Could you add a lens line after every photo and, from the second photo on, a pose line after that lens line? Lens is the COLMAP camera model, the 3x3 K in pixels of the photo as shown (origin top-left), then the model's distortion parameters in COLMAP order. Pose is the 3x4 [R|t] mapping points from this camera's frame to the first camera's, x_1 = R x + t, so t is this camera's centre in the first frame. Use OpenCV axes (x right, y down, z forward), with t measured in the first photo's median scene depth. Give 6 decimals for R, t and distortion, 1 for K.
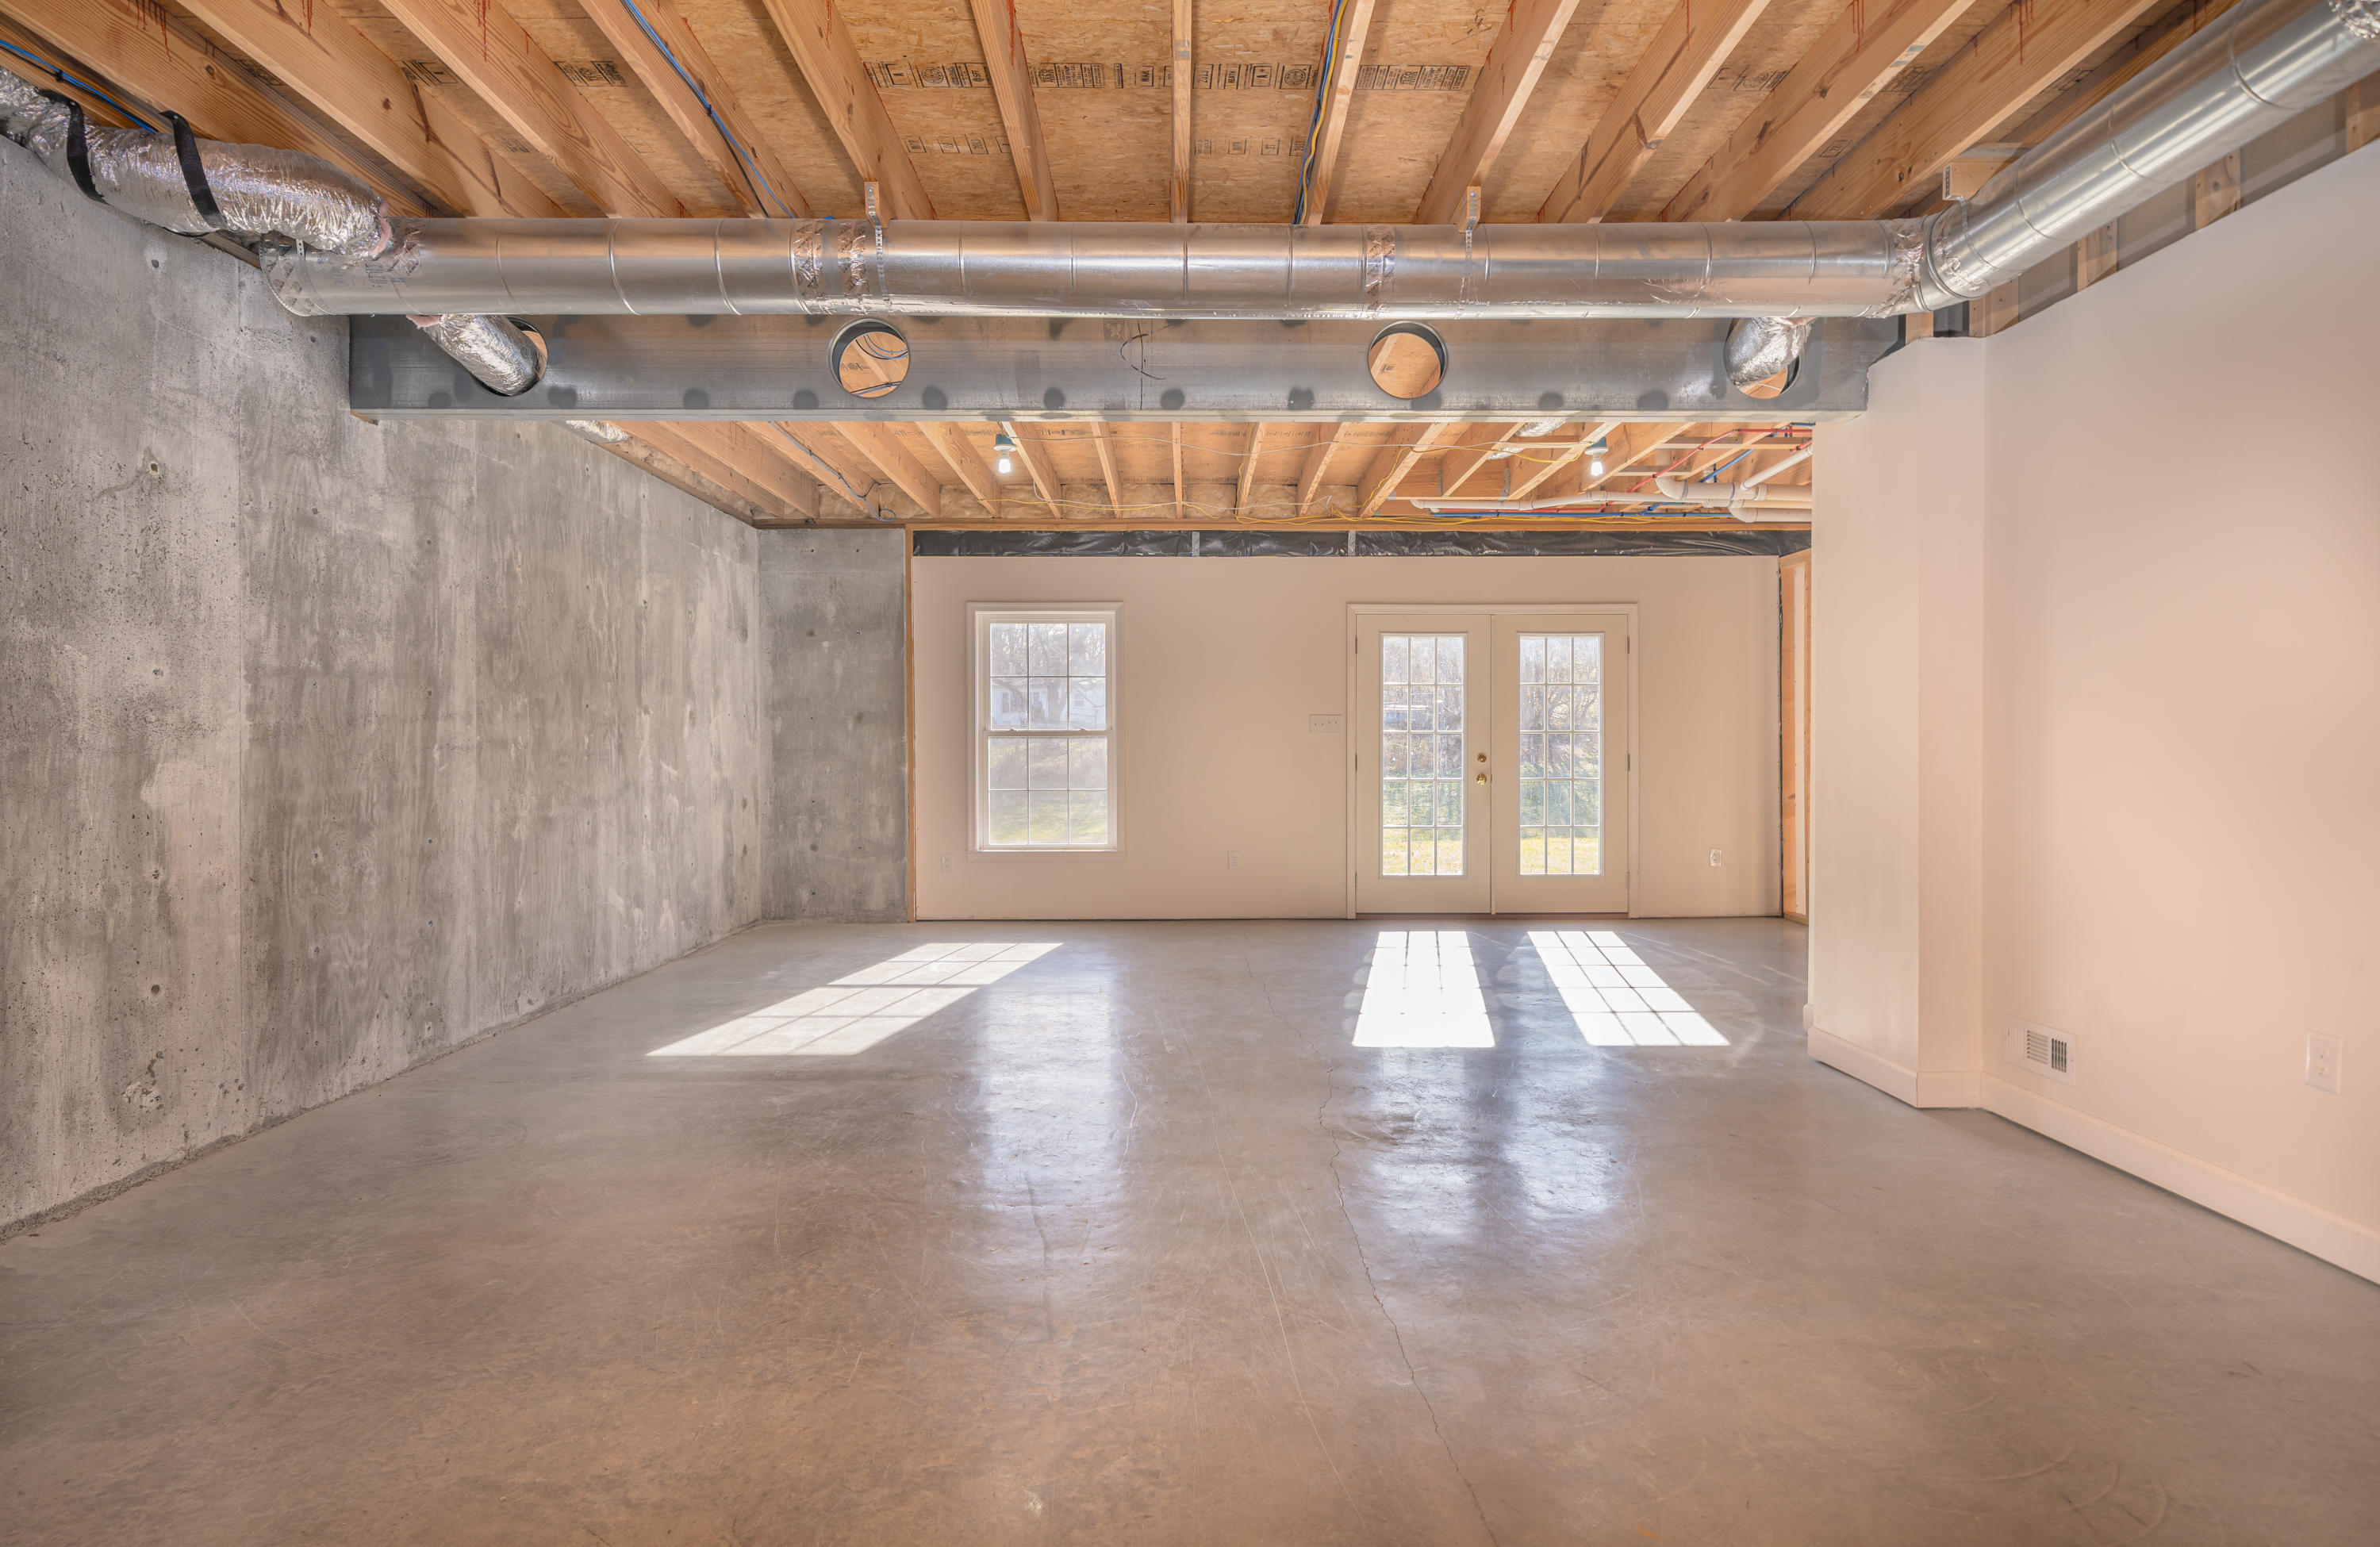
lens RADIAL K [[1185.7, 0, 1191.6], [0, 1185.7, 761.8], [0, 0, 1]] dist [-0.000862, -0.000072]
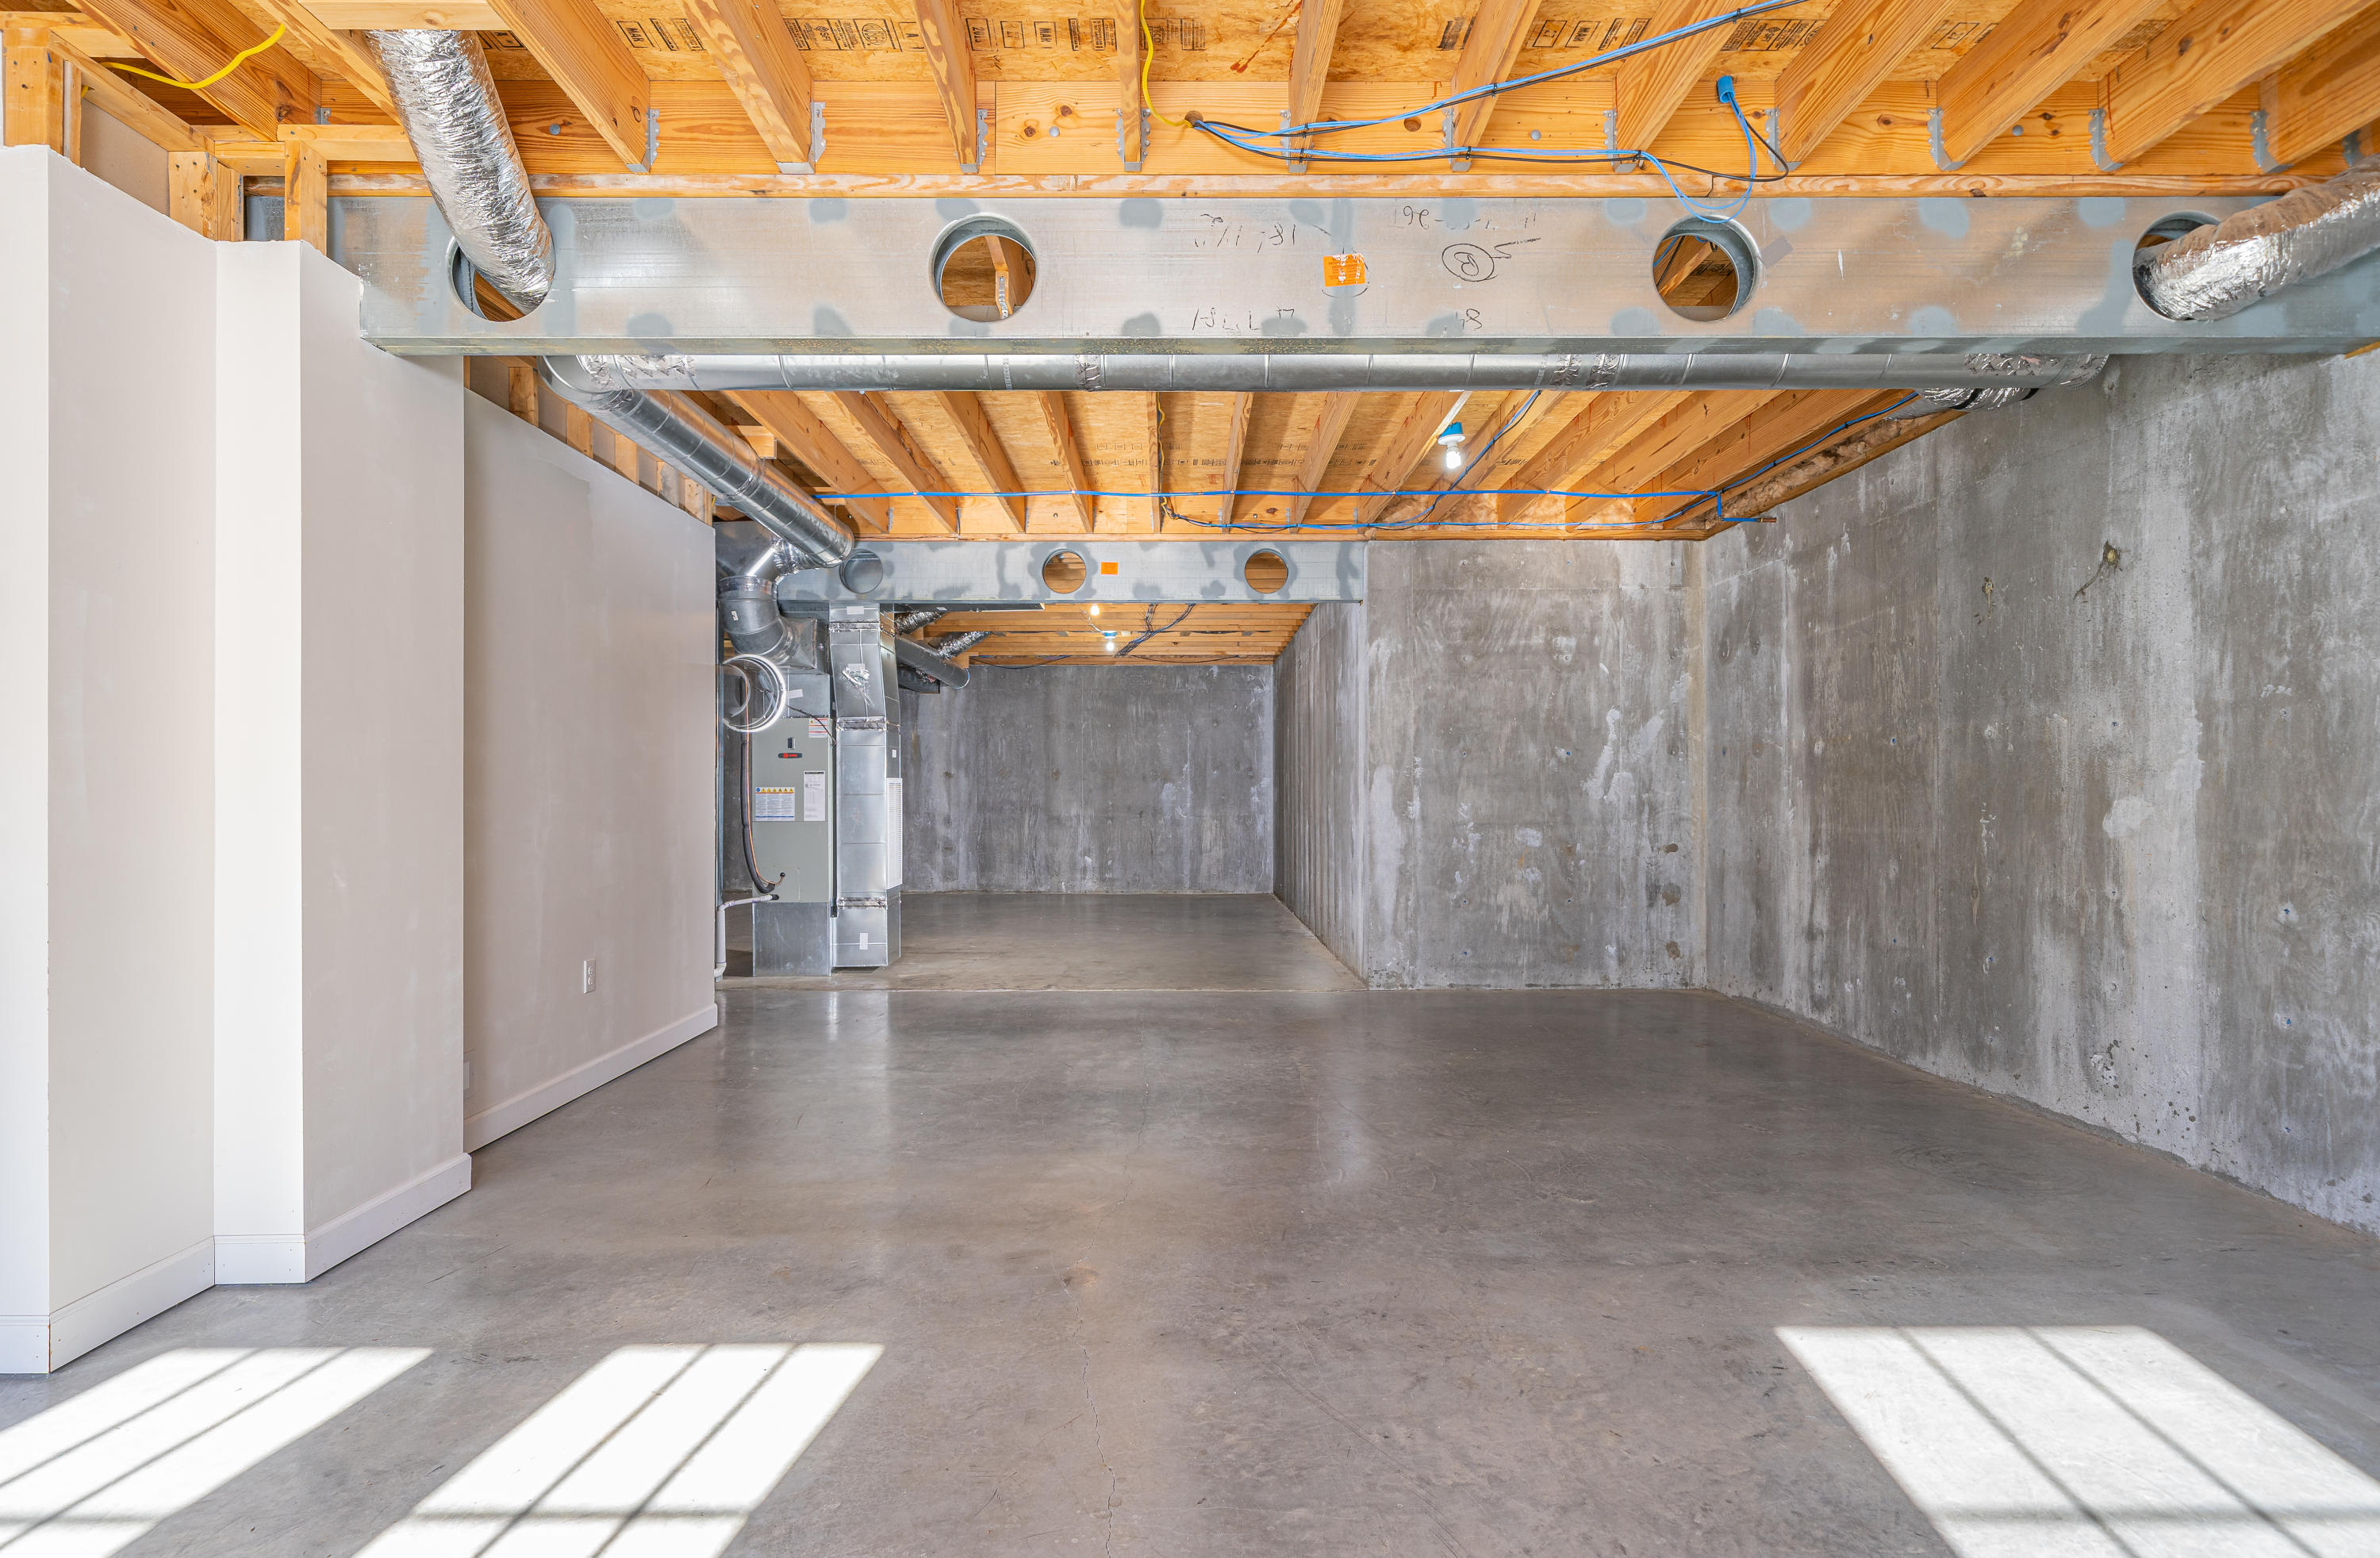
lens RADIAL K [[1185.6, 0, 1185.4], [0, 1185.6, 788.4], [0, 0, 1]] dist [-0.000862, -0.000072]
pose [[-0.999989, 0.003889, -0.002534, 0.071051], [0.003865, 0.999950, 0.009205, -0.024138], [0.002570, 0.009195, -0.999954, 2.118731]]
